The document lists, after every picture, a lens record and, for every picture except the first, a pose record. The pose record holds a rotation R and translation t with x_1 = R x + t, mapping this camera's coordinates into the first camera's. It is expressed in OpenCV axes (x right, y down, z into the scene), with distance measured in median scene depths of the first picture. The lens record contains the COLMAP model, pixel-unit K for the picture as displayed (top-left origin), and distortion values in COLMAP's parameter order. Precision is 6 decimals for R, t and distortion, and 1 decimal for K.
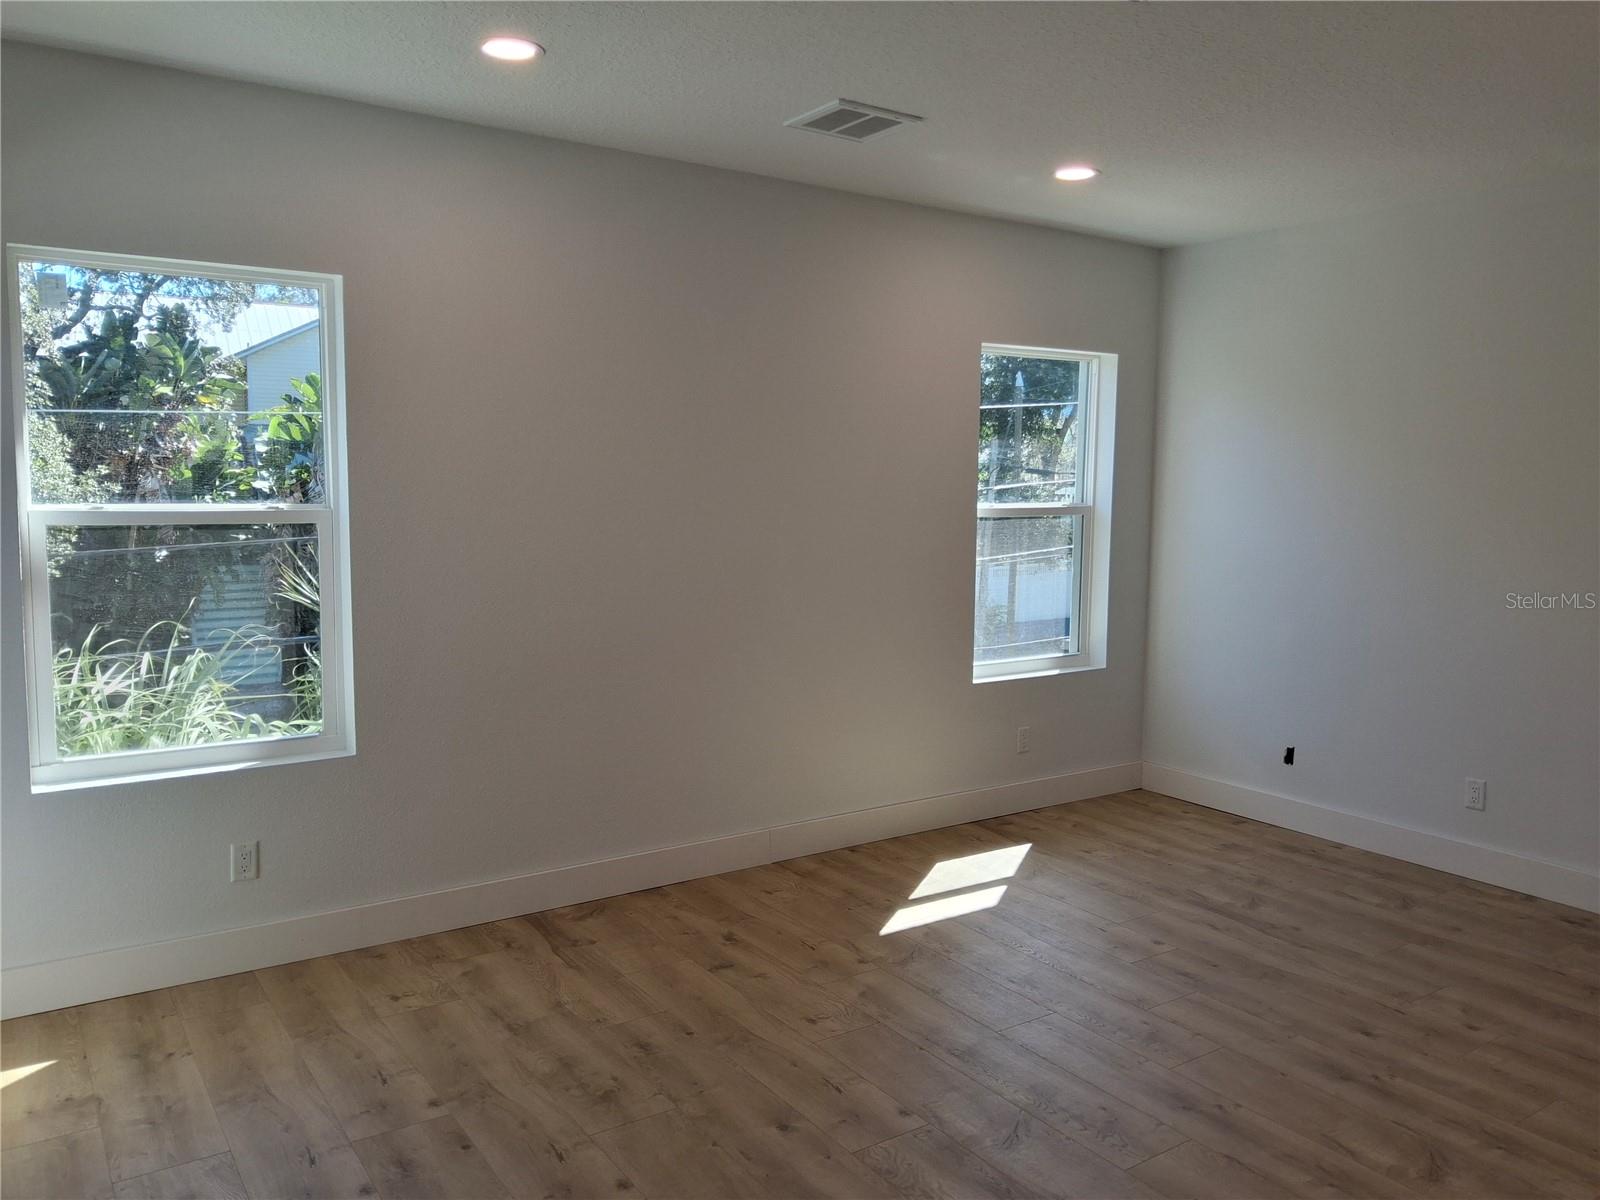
lens RADIAL K [[1205.8, 0, 800.0], [0, 1205.8, 600.0], [0, 0, 1]] dist [0.073545, -0.155556]
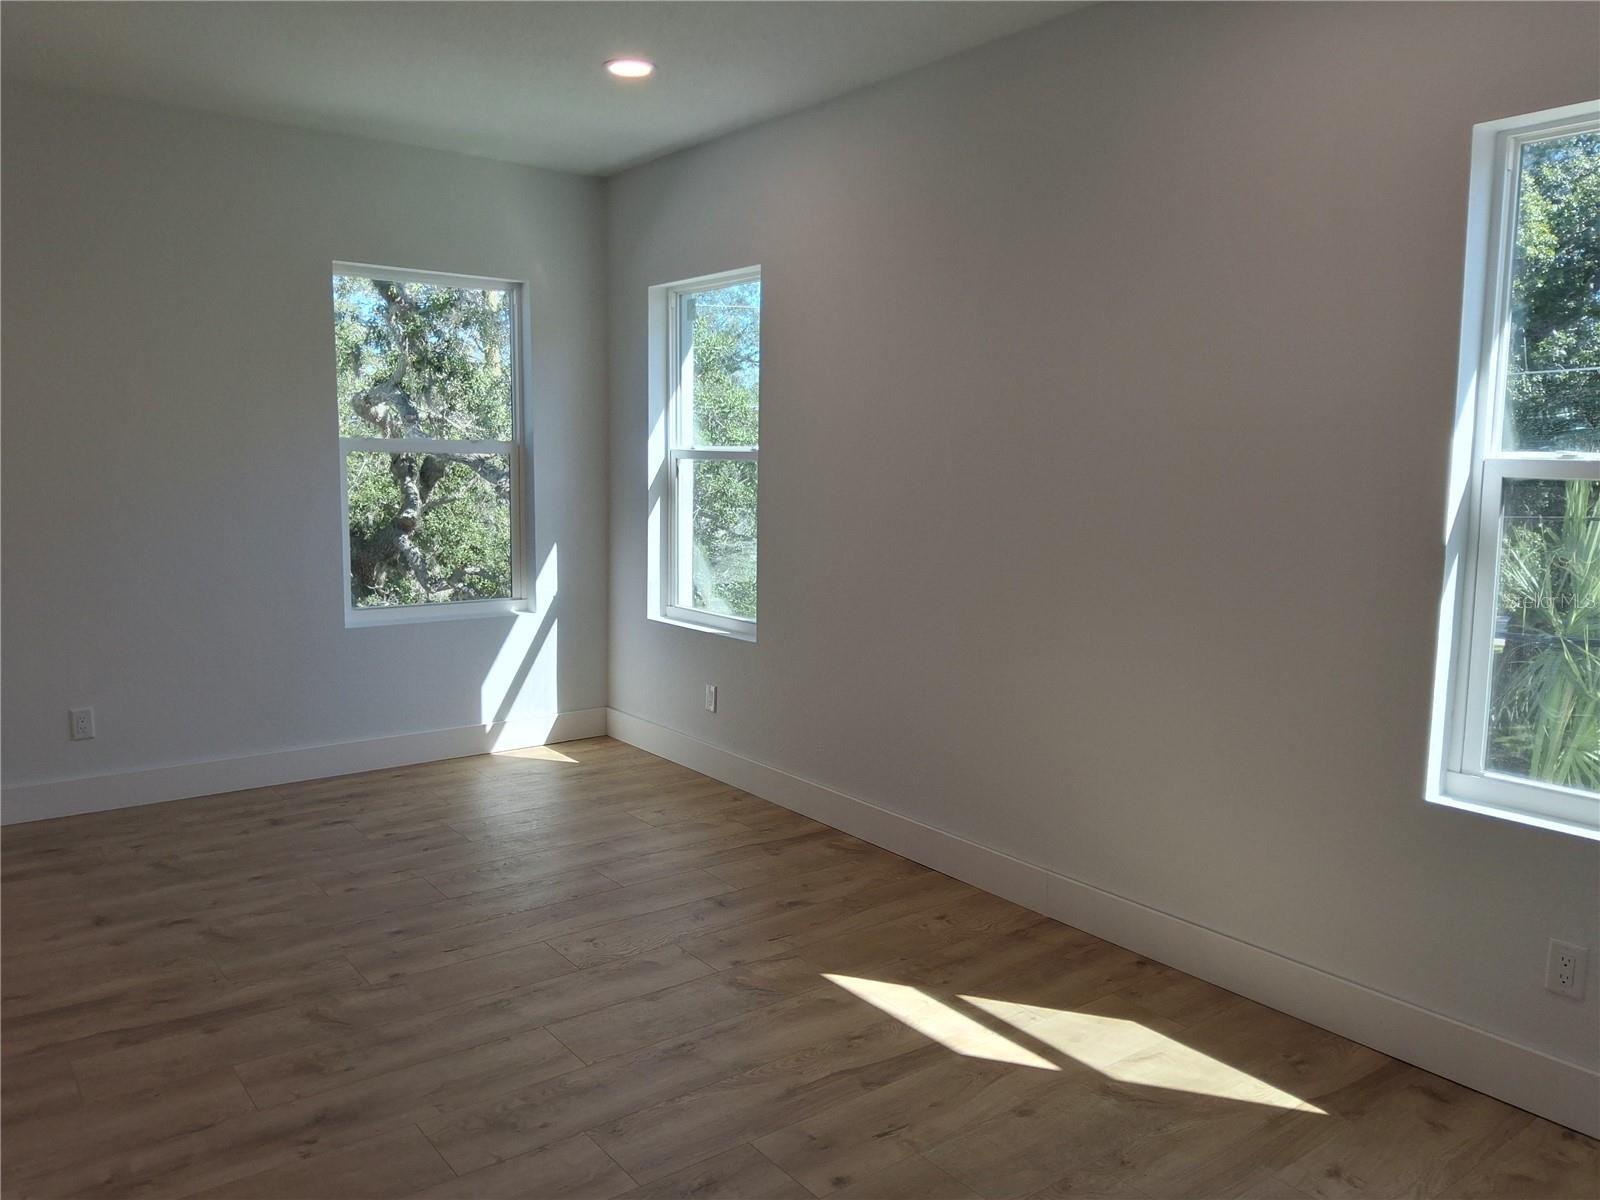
lens RADIAL K [[1175.2, 0, 797.3], [0, 1175.2, 593.2], [0, 0, 1]] dist [0.069751, -0.109346]
pose [[0.068306, 0.115934, -0.990905, 0.795944], [-0.120383, 0.986926, 0.107170, -0.058161], [0.990375, 0.111968, 0.081370, 0.859942]]
